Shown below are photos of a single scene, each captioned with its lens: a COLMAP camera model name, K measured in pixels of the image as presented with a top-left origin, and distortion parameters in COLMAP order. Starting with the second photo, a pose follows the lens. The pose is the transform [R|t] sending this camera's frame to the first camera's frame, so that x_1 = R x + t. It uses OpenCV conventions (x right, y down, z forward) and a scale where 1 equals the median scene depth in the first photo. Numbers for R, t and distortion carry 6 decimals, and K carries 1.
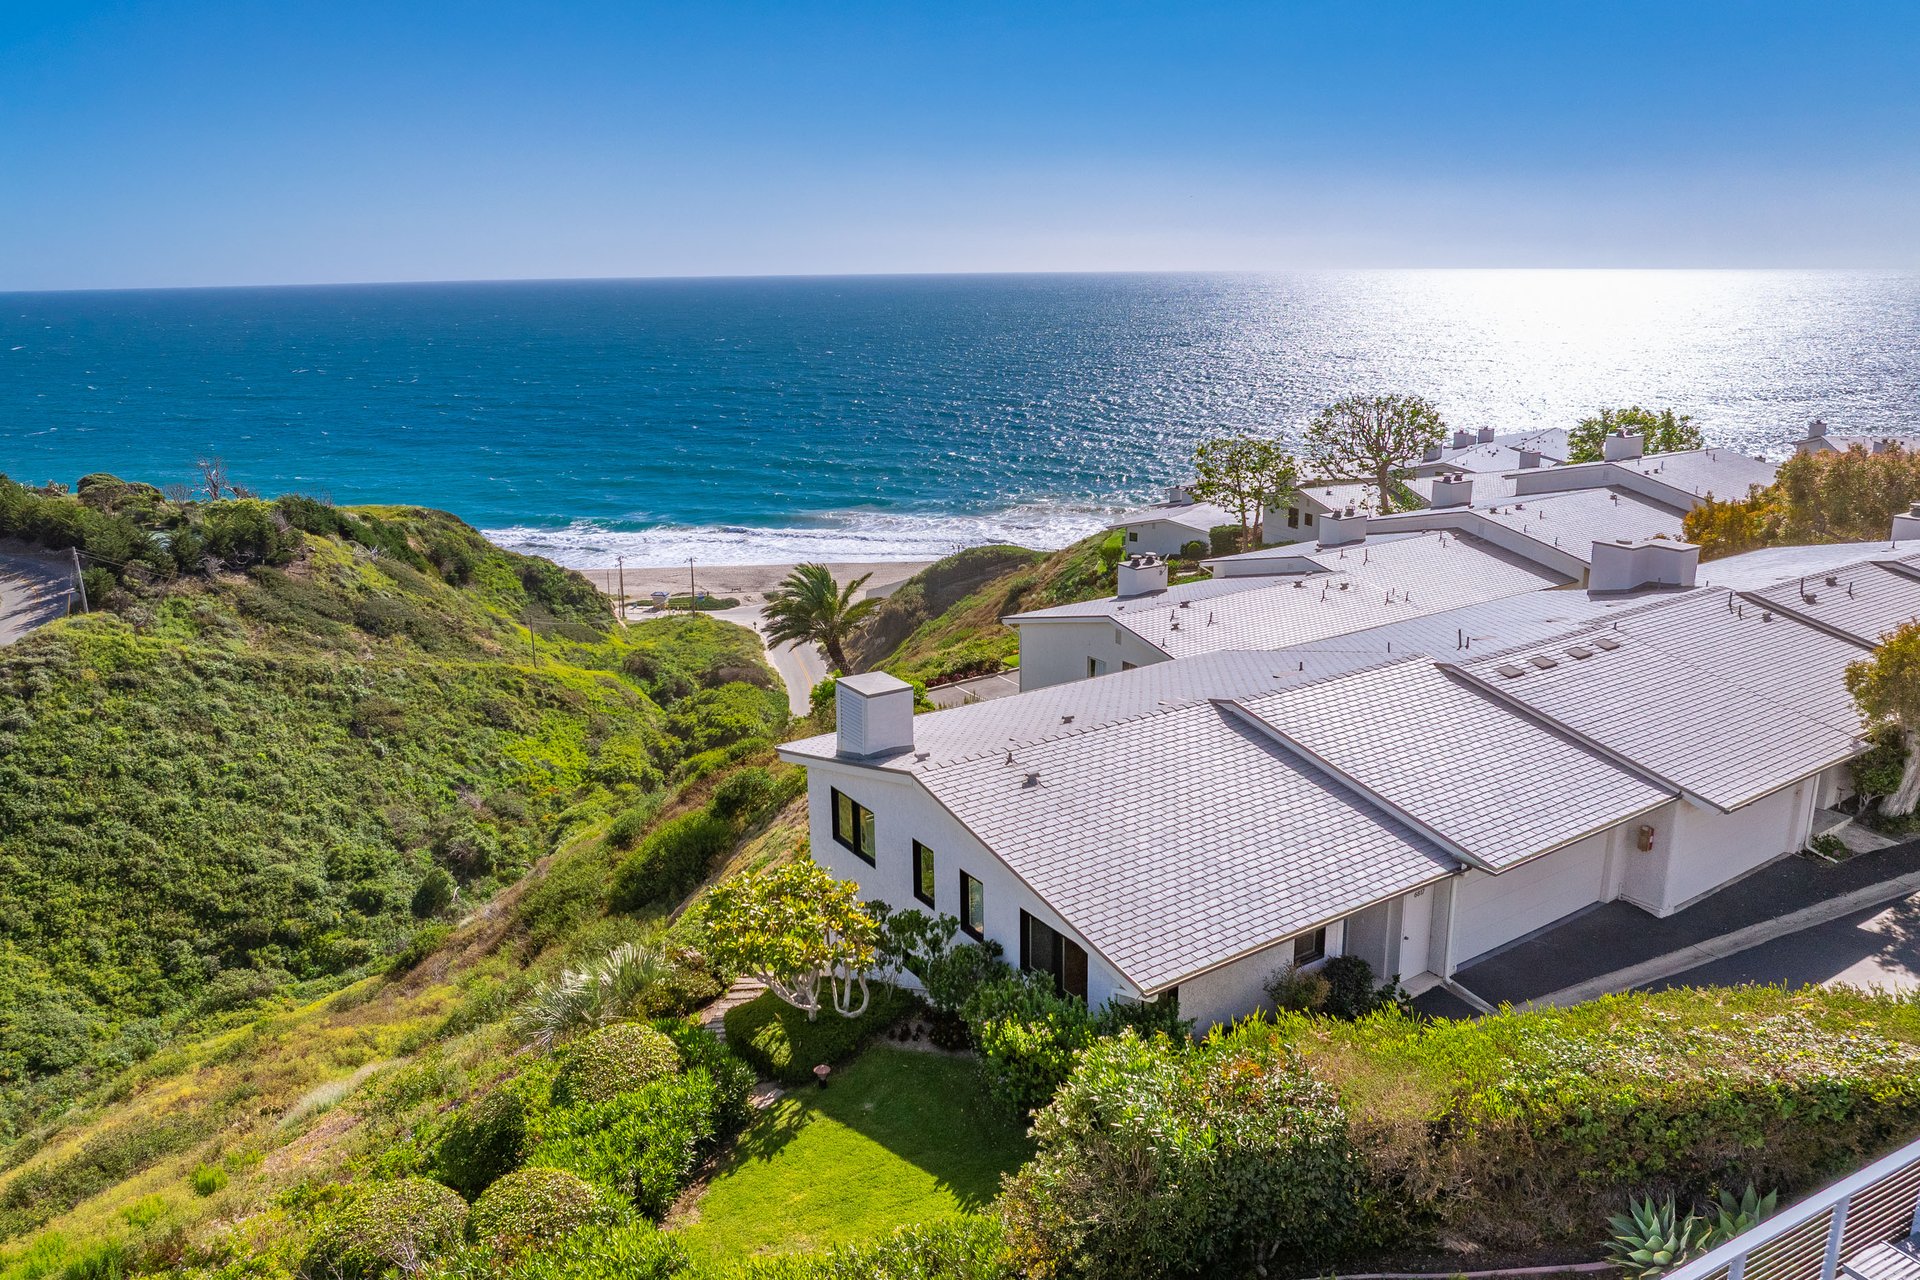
lens RADIAL K [[1342.0, 0, 1027.8], [0, 1342.0, 645.3], [0, 0, 1]] dist [-0.110935, 0.045356]
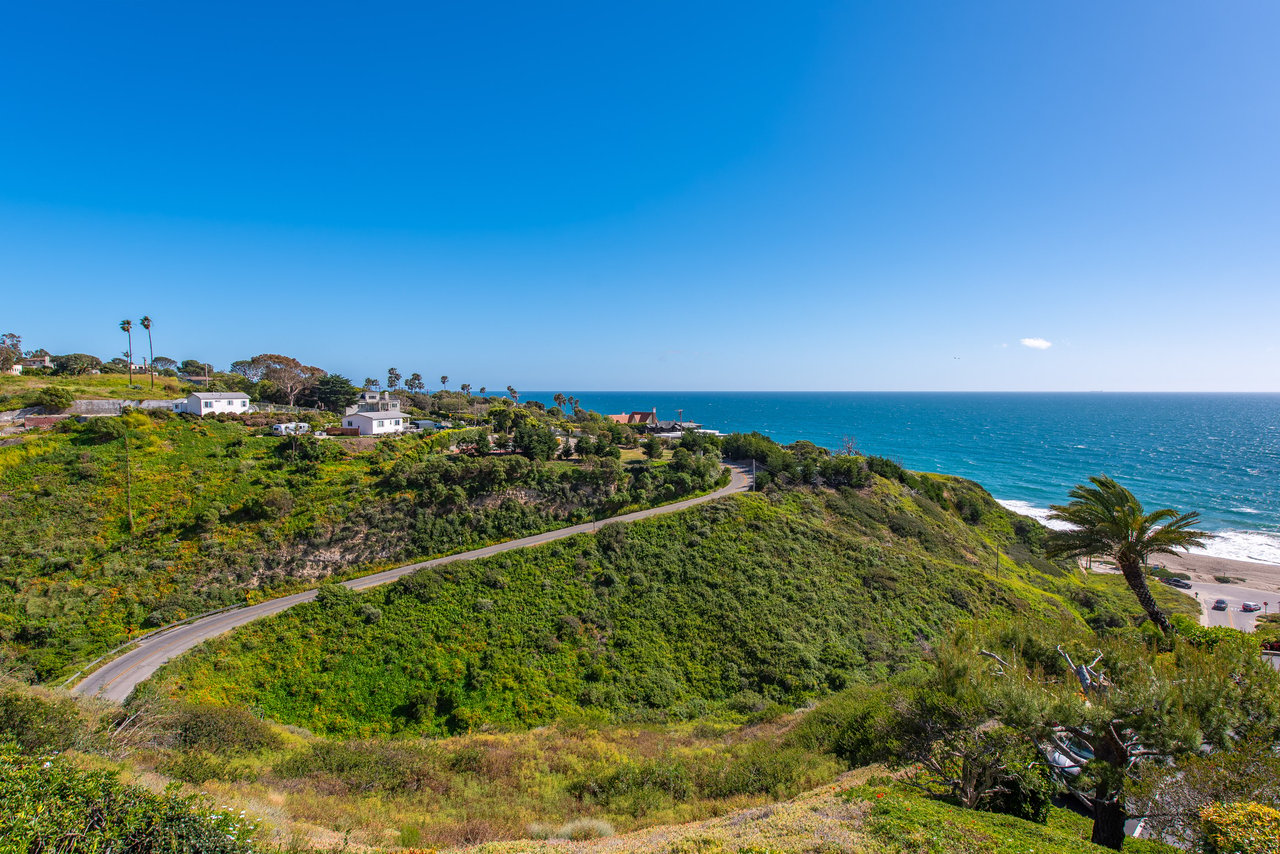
lens RADIAL K [[648.4, 0, 642.1], [0, 648.4, 421.2], [0, 0, 1]] dist [0.027273, -0.016960]
pose [[0.573797, 0.044476, -0.817789, 0.017262], [-0.221739, 0.969667, -0.102846, 0.012454], [0.788409, 0.240348, 0.566254, 0.229580]]
